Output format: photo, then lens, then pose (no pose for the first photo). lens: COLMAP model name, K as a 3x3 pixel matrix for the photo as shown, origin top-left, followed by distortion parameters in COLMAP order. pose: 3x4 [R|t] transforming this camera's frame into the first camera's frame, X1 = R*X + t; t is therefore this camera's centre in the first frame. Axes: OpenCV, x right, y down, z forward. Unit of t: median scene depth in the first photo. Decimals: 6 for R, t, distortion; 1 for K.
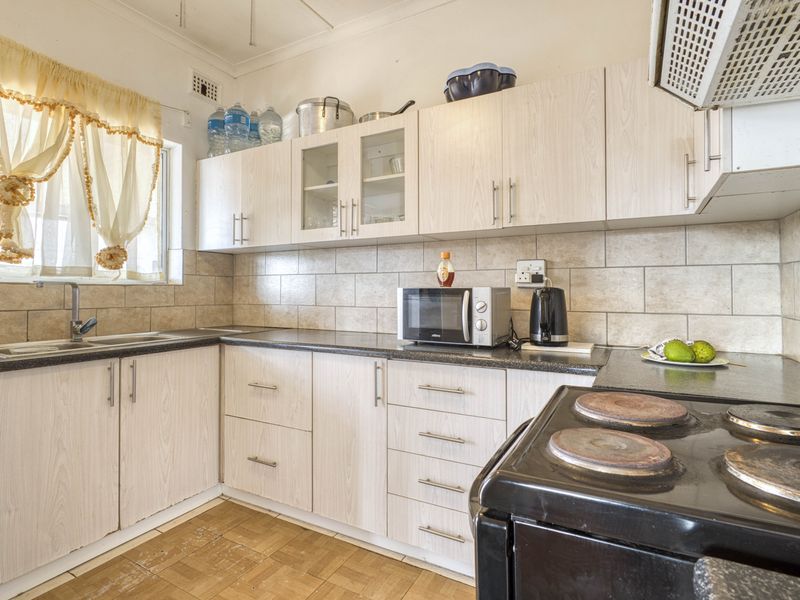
lens RADIAL K [[429.8, 0, 399.9], [0, 429.8, 288.0], [0, 0, 1]] dist [-0.015111, -0.000468]
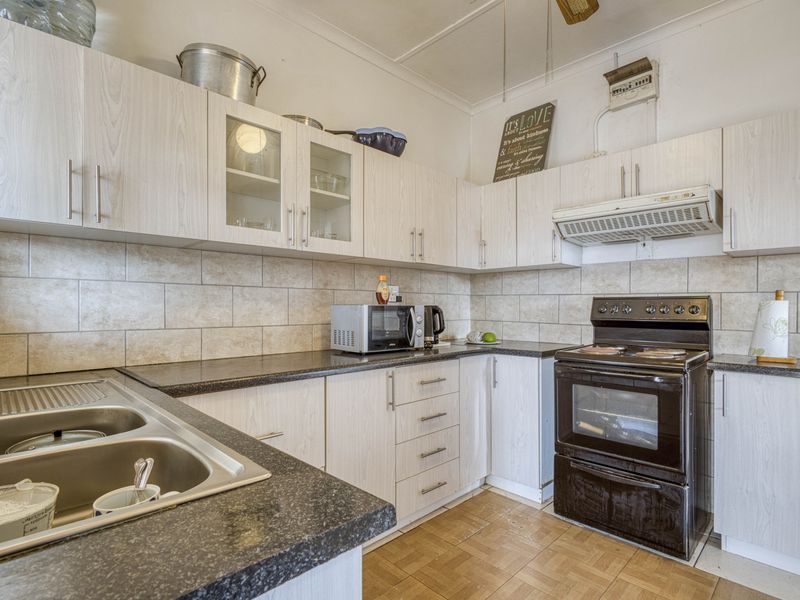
lens RADIAL K [[426.5, 0, 402.3], [0, 426.5, 309.8], [0, 0, 1]] dist [-0.003943, -0.001408]
pose [[0.276920, -0.005715, 0.960876, -0.916992], [-0.009954, 0.999912, 0.008816, 0.000812], [-0.960841, -0.012006, 0.276839, 0.547403]]
